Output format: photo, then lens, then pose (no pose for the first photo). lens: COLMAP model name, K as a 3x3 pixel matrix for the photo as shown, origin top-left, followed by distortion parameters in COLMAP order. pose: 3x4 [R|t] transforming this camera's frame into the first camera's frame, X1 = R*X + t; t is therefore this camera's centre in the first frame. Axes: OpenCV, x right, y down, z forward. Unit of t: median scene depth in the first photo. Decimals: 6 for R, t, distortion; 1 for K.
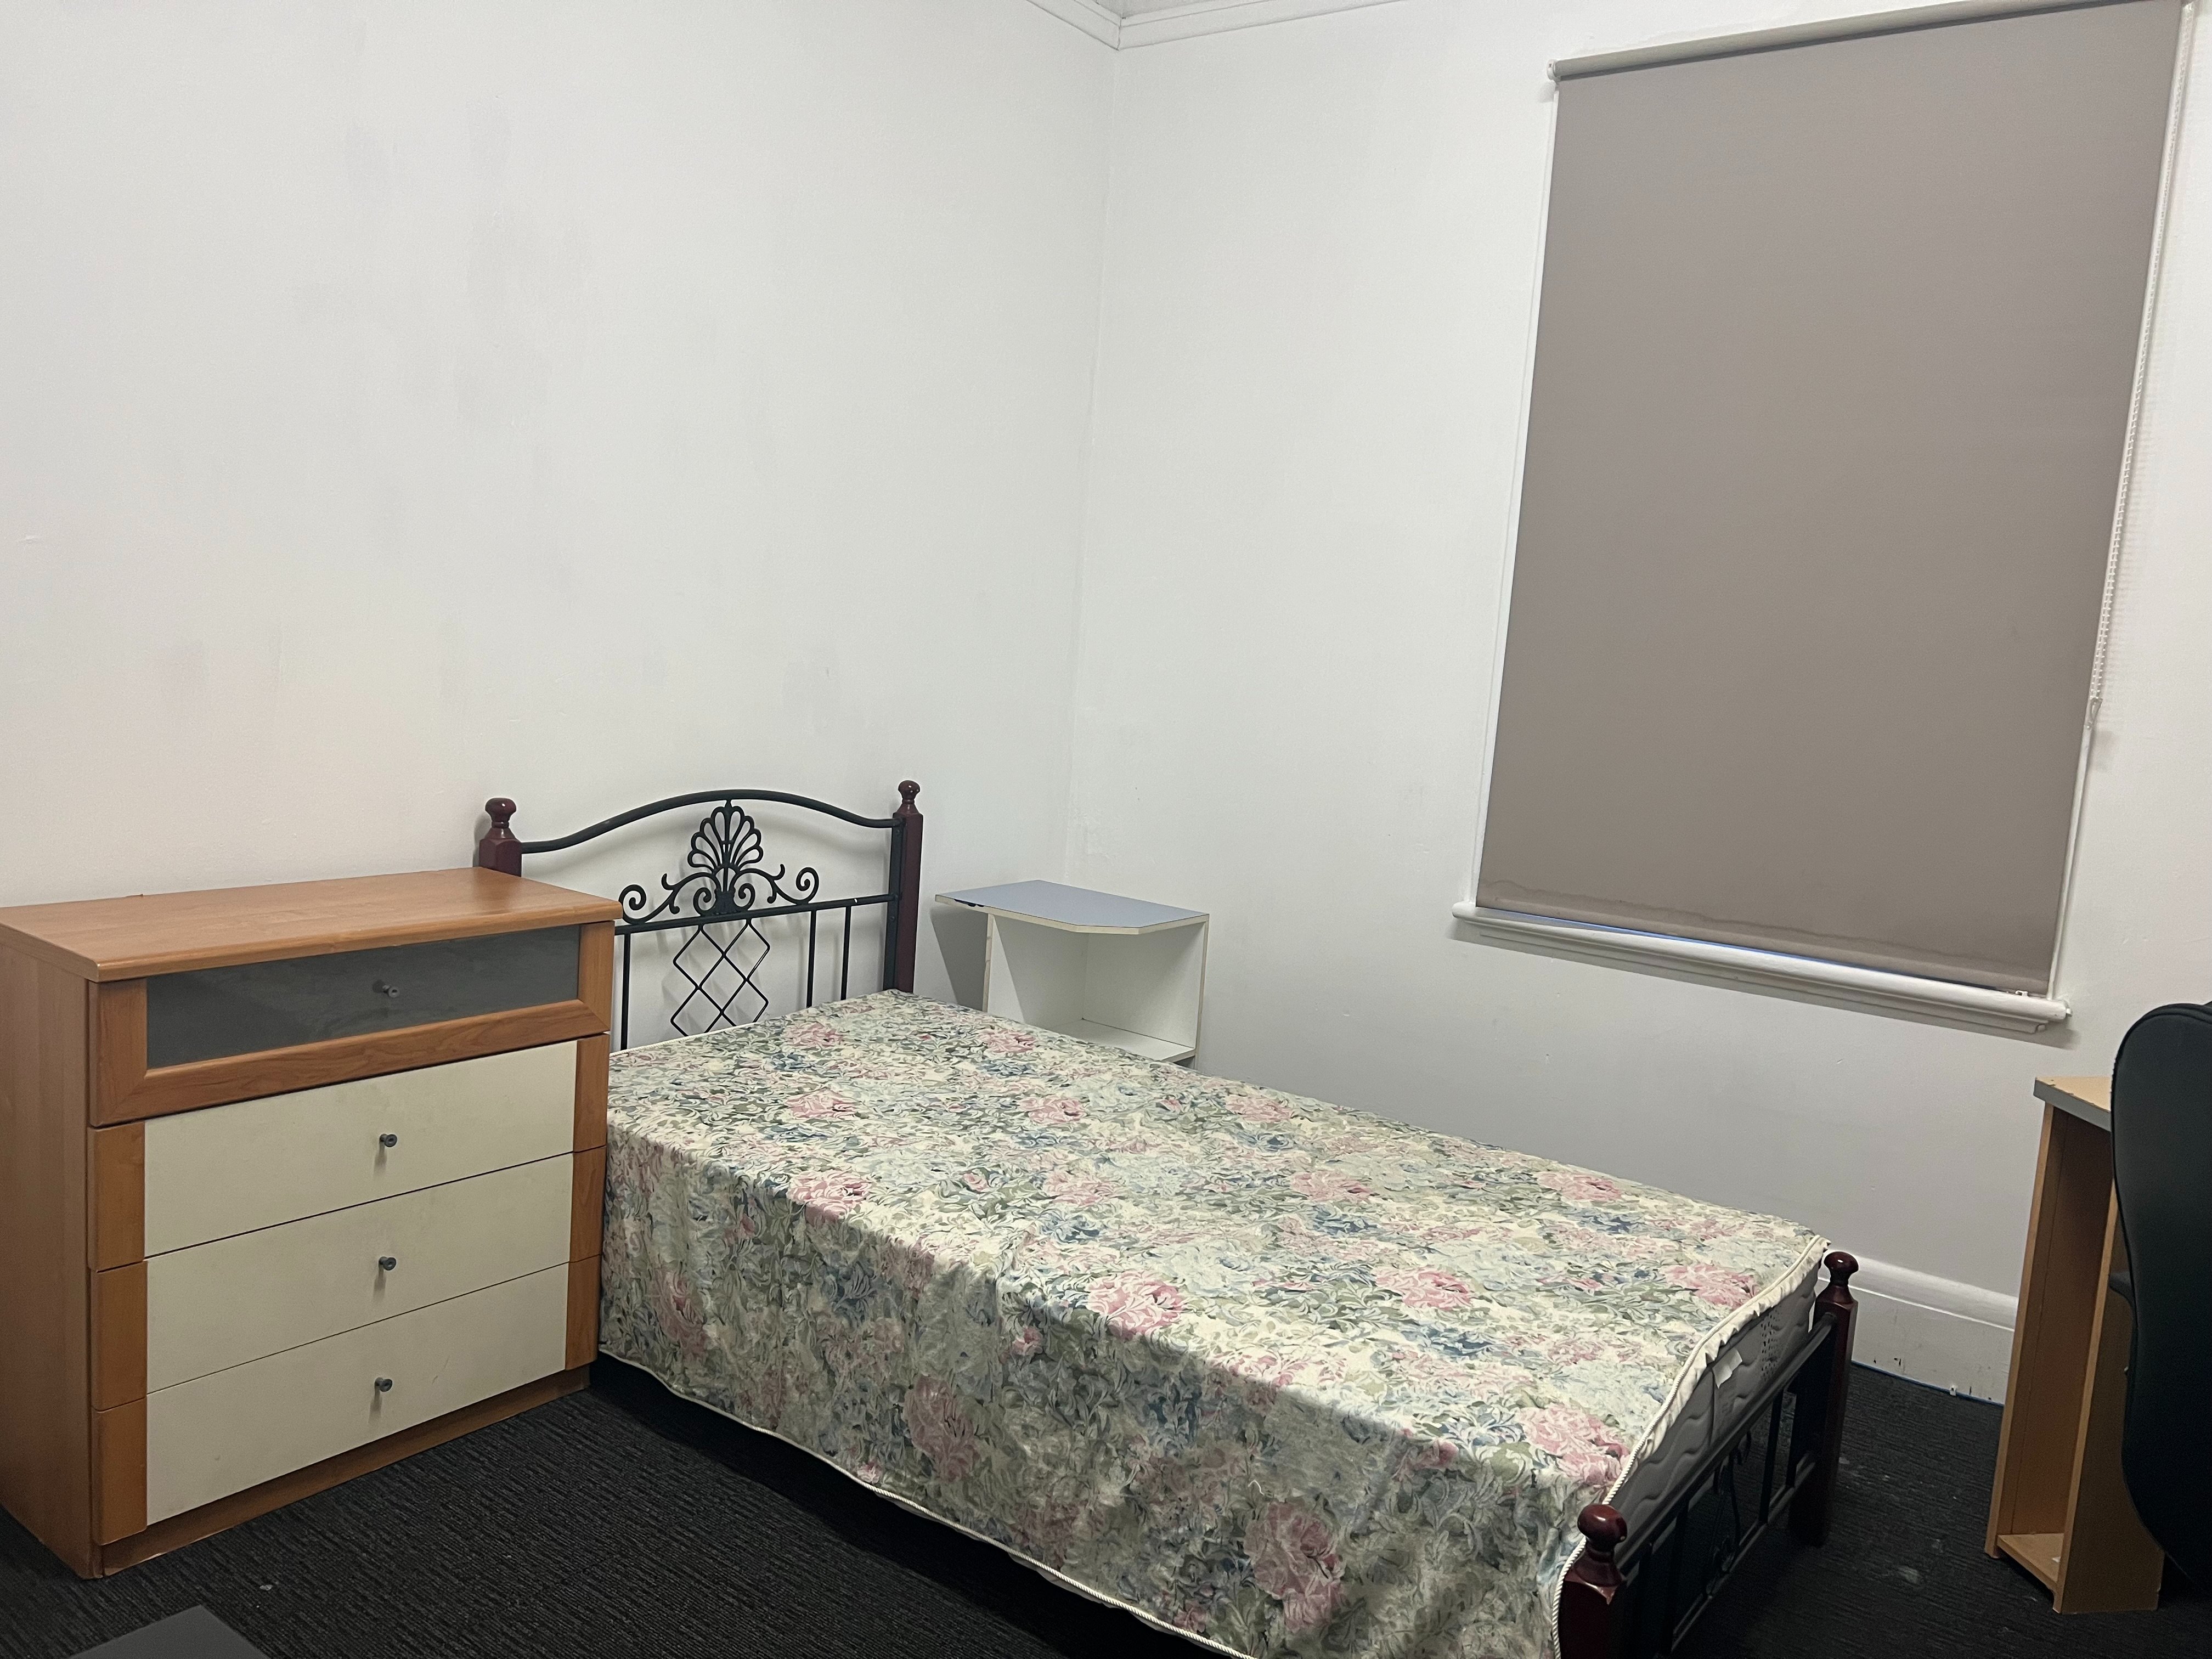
lens RADIAL K [[1678.2, 0, 1106.0], [0, 1678.2, 829.5], [0, 0, 1]] dist [0.103922, -0.112837]
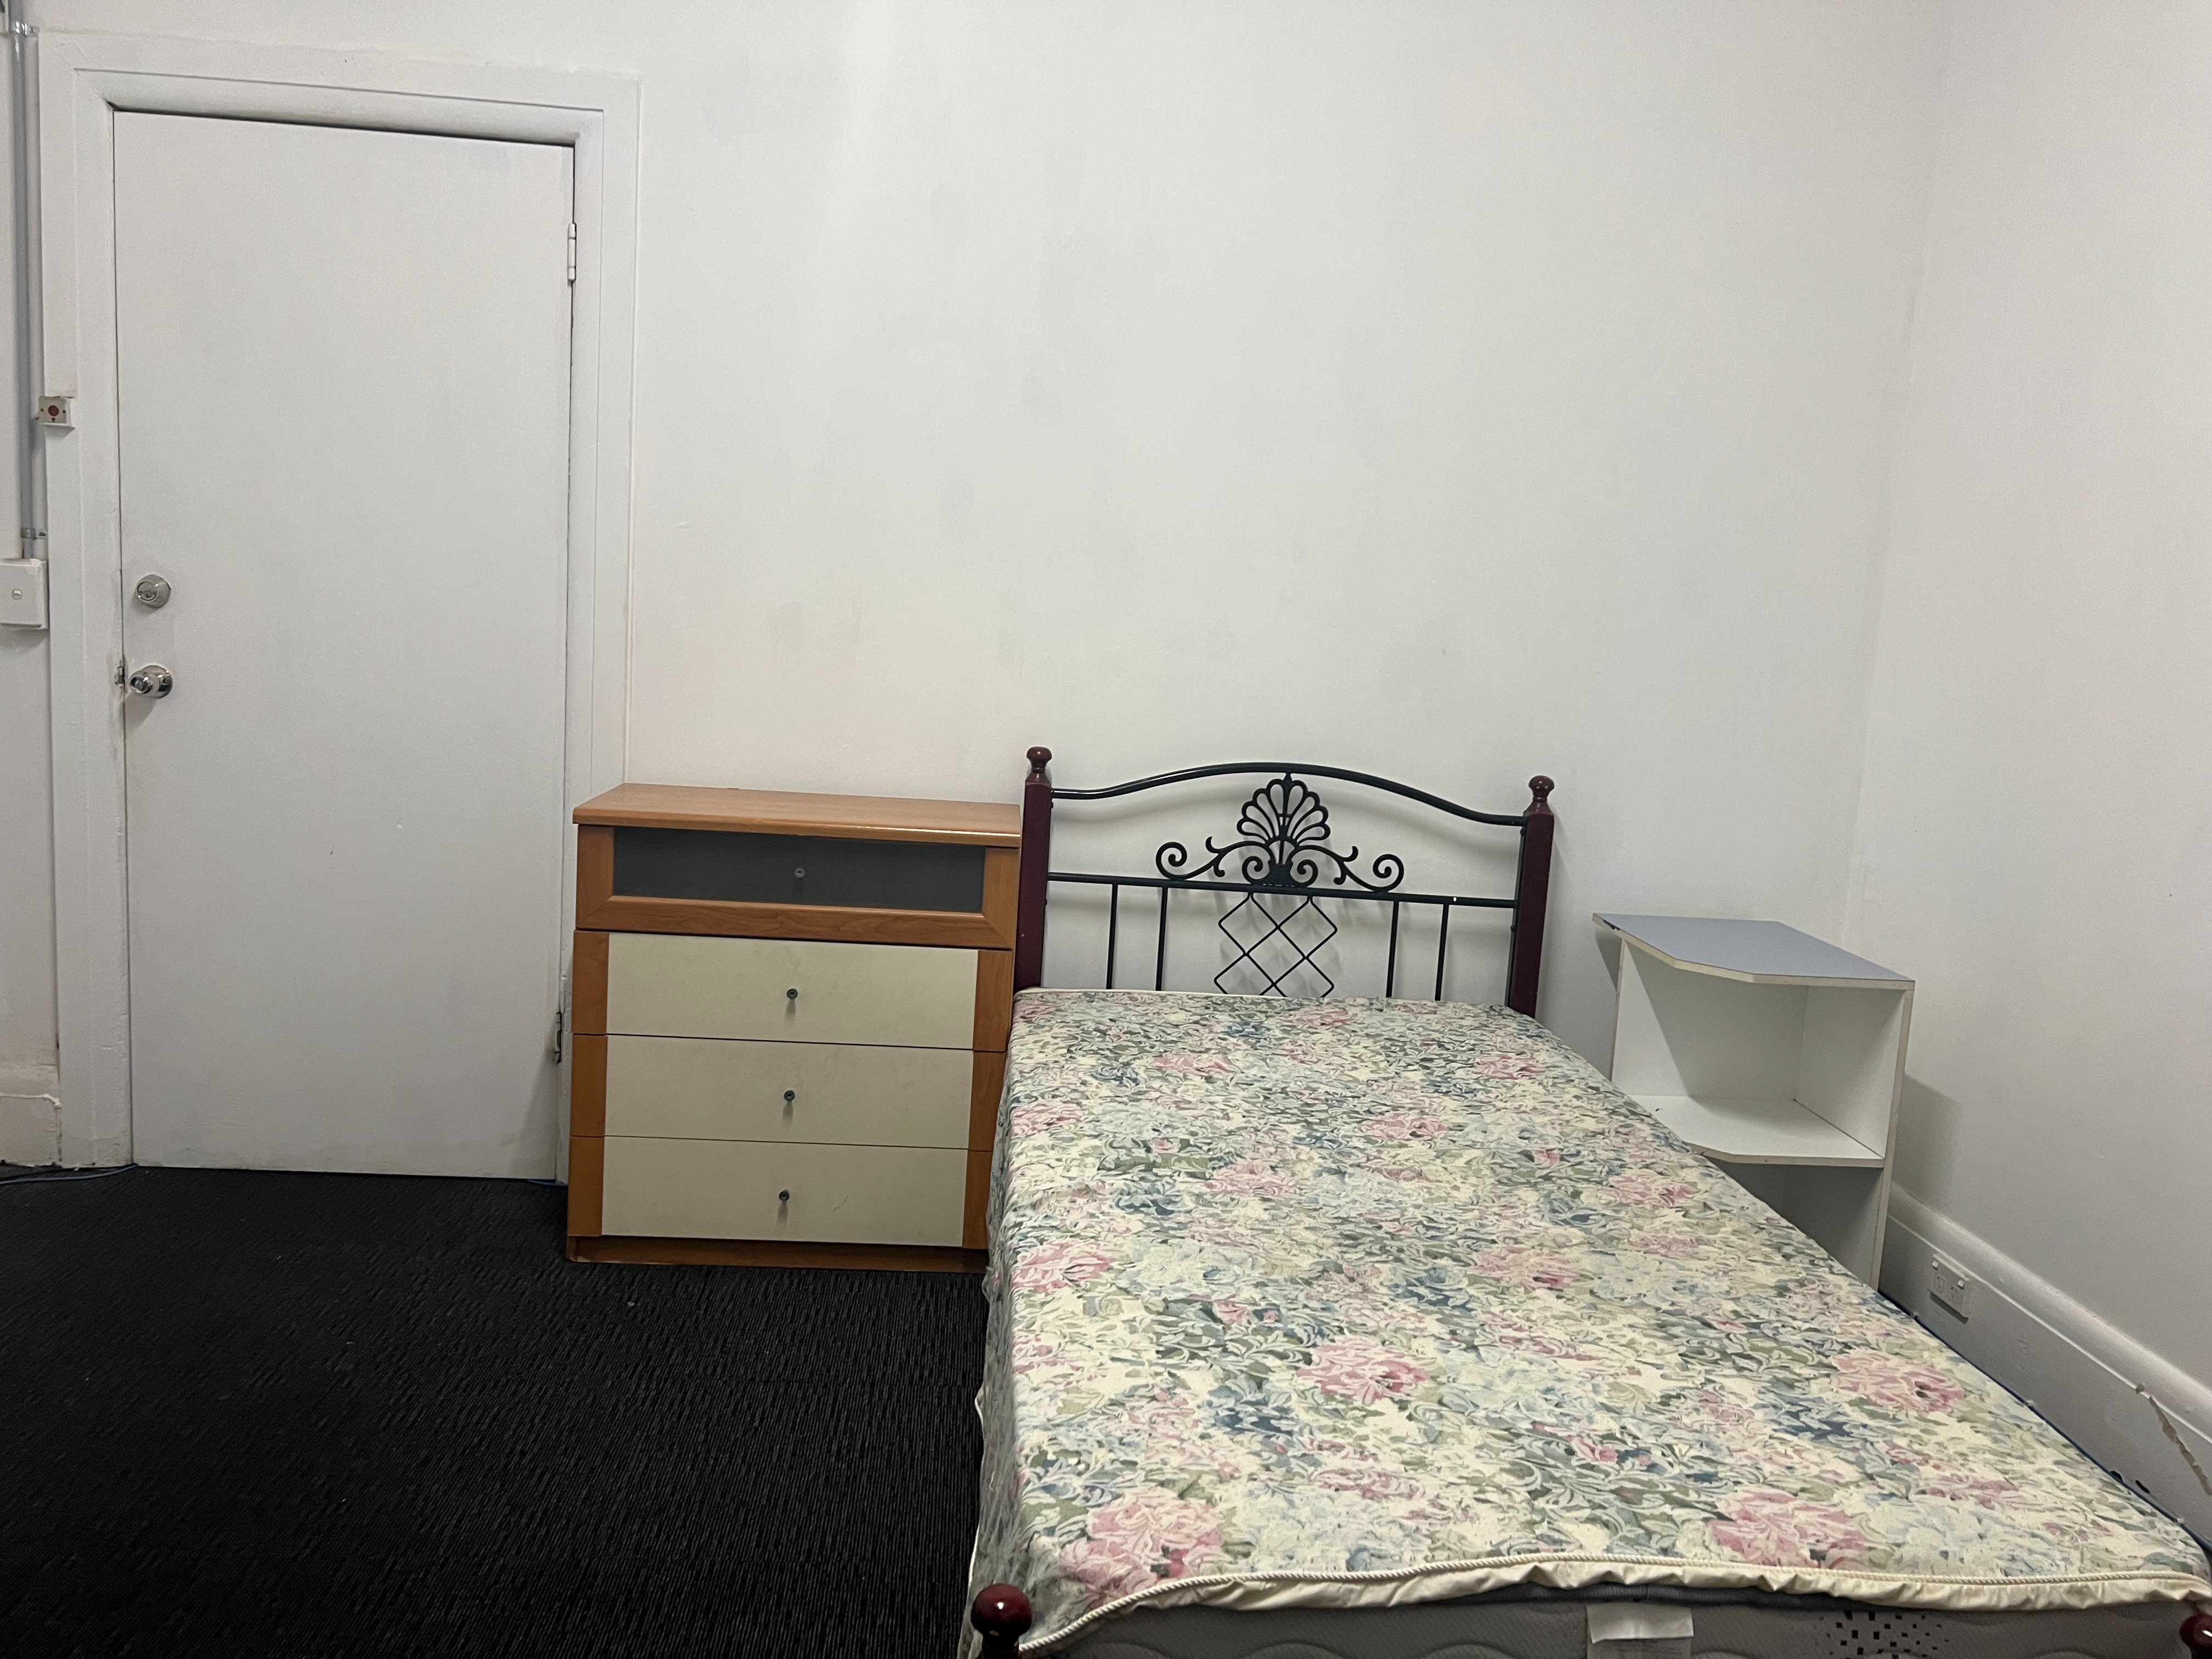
lens RADIAL K [[1678.2, 0, 1106.0], [0, 1678.2, 829.5], [0, 0, 1]] dist [0.103922, -0.112837]
pose [[0.639886, 0.071066, -0.765177, 0.483588], [-0.112954, 0.993598, -0.002178, 0.030921], [0.760123, 0.087824, 0.643816, 0.282709]]
